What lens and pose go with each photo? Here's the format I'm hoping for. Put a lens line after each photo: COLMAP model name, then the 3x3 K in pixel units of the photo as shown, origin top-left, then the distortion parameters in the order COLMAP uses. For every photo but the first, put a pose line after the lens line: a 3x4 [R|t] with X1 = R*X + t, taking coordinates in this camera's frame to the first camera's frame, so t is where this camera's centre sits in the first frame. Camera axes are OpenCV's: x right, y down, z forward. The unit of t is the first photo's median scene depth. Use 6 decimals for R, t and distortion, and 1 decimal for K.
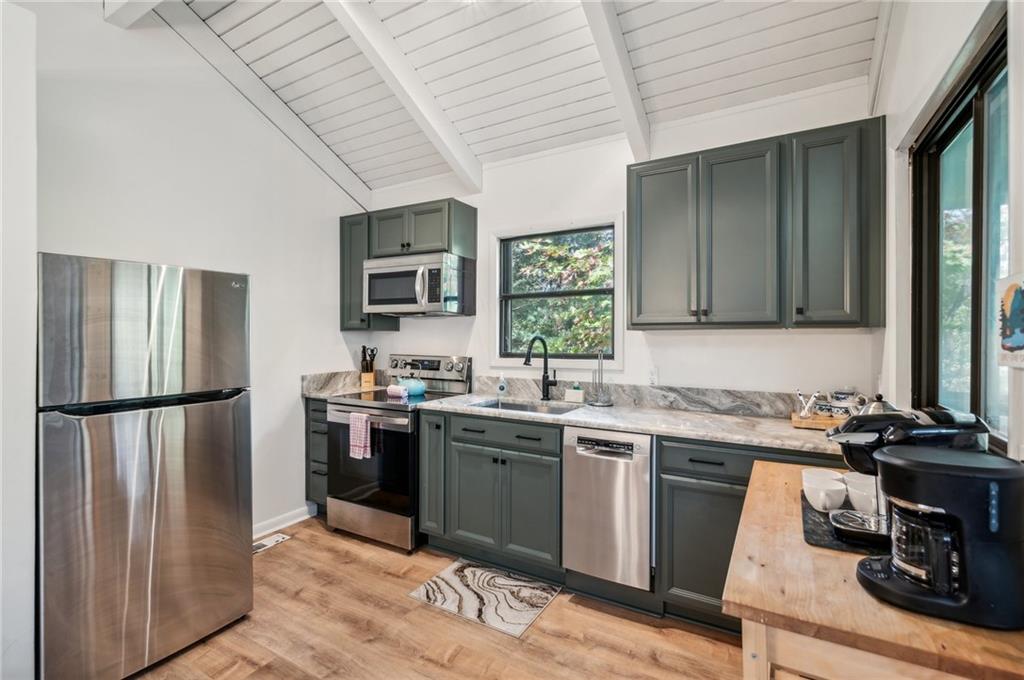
lens RADIAL K [[471.7, 0, 512.1], [0, 471.7, 335.9], [0, 0, 1]] dist [0.001731, 0.000398]
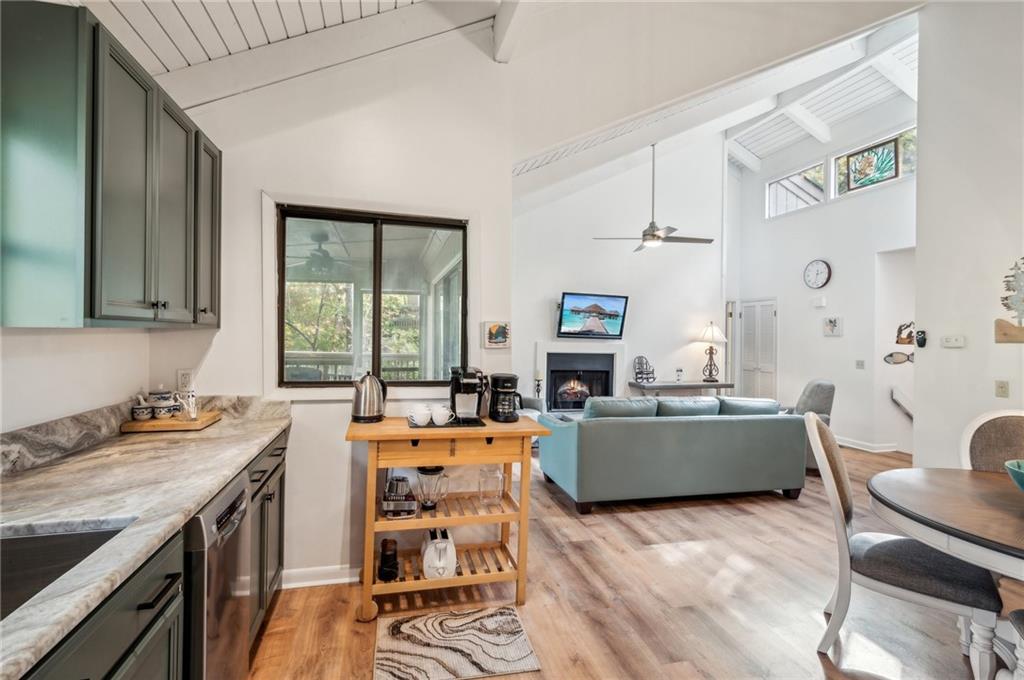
lens RADIAL K [[476.6, 0, 512.0], [0, 476.6, 340.0], [0, 0, 1]] dist [0.001826, 0.000100]
pose [[-0.716138, -0.019489, 0.697686, -0.391258], [-0.016186, 0.999805, 0.011315, -0.010387], [-0.697771, -0.003190, -0.716314, 0.890356]]
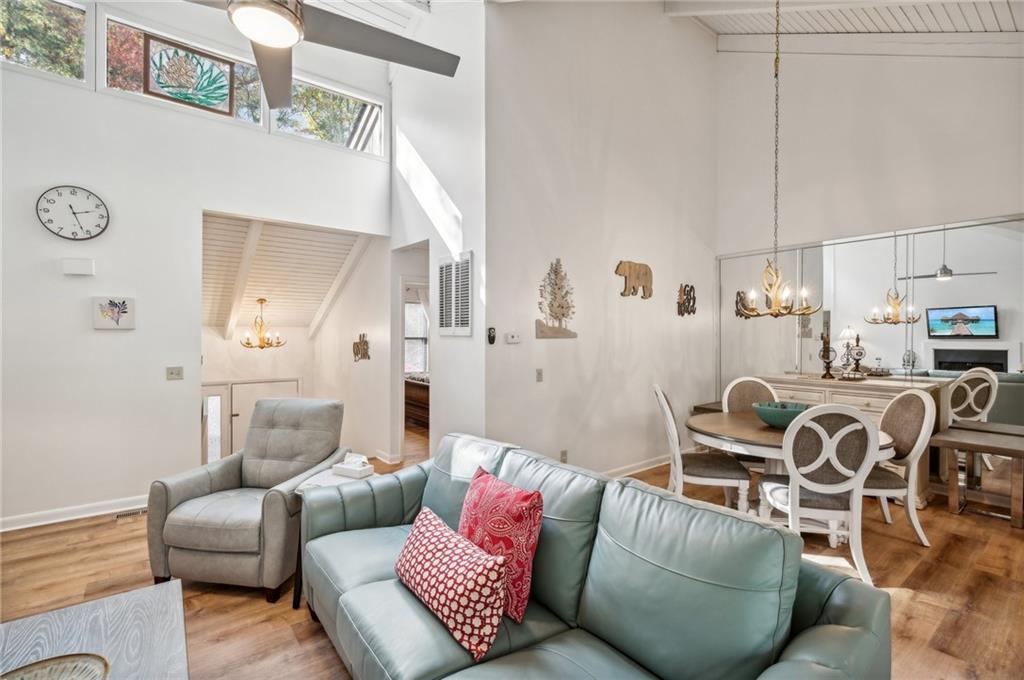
lens RADIAL K [[465.5, 0, 512.0], [0, 465.5, 340.0], [0, 0, 1]] dist [0.001364, -0.000079]
pose [[-0.359144, 0.002574, -0.933279, 0.838849], [-0.004889, 0.999977, 0.004640, -0.011262], [0.933269, 0.006229, -0.359123, -0.269473]]
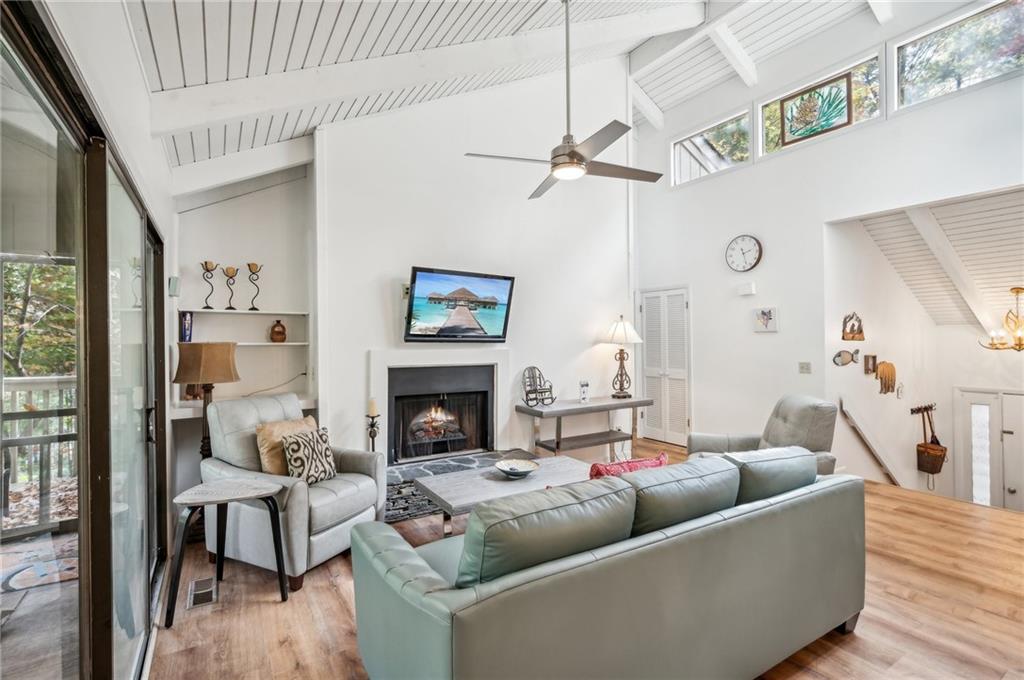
lens RADIAL K [[471.7, 0, 512.1], [0, 471.7, 335.9], [0, 0, 1]] dist [0.001731, 0.000398]
pose [[-0.889604, 0.005055, 0.456705, 0.113966], [0.004078, 0.999987, -0.003124, -0.012162], [-0.456715, -0.000916, -0.889613, 0.219557]]
